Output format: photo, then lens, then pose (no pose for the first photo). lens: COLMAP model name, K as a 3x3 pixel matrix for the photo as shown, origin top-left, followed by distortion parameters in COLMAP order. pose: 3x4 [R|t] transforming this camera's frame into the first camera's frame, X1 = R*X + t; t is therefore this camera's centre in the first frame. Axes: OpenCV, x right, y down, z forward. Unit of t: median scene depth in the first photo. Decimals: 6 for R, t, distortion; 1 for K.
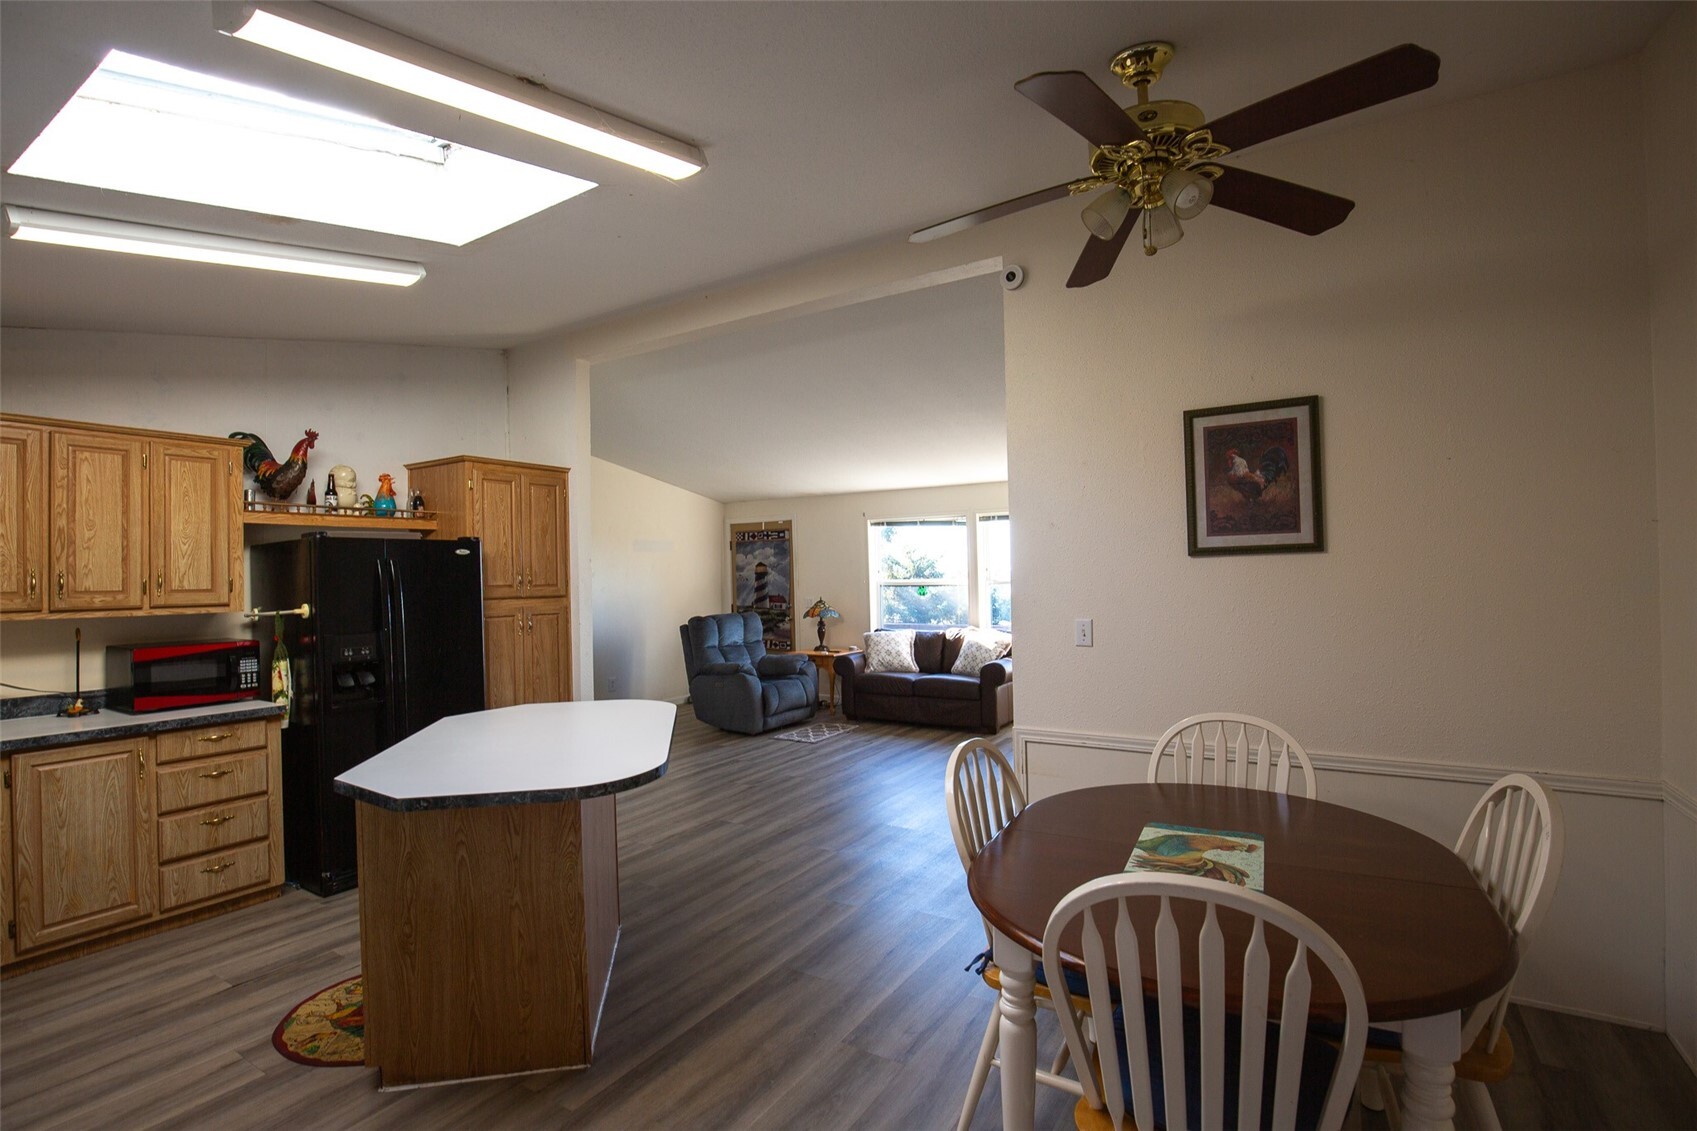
lens RADIAL K [[785.8, 0, 846.8], [0, 785.8, 566.4], [0, 0, 1]] dist [-0.050357, 0.009507]
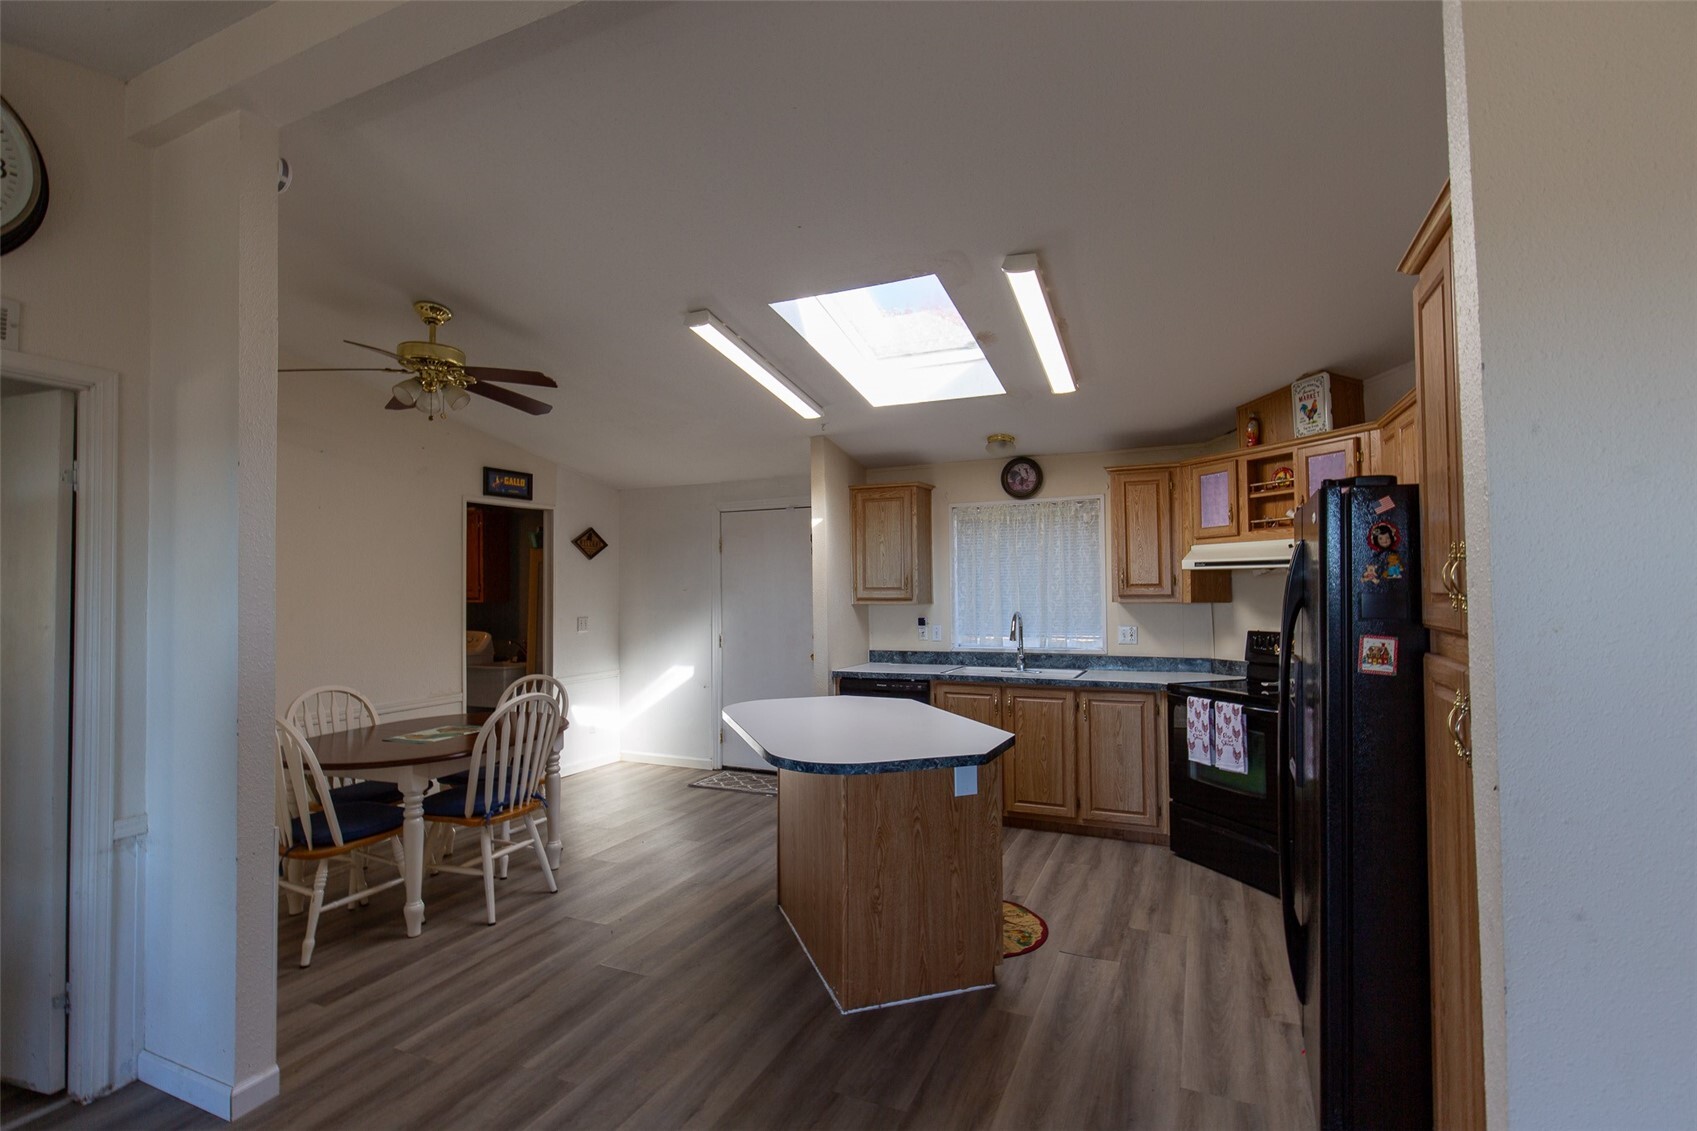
lens RADIAL K [[785.8, 0, 846.8], [0, 785.8, 566.4], [0, 0, 1]] dist [-0.050357, 0.009507]
pose [[-0.991539, 0.024420, -0.127493, -0.240975], [0.029016, 0.998990, -0.034312, 0.025745], [0.126527, -0.037721, -0.991246, 2.159523]]
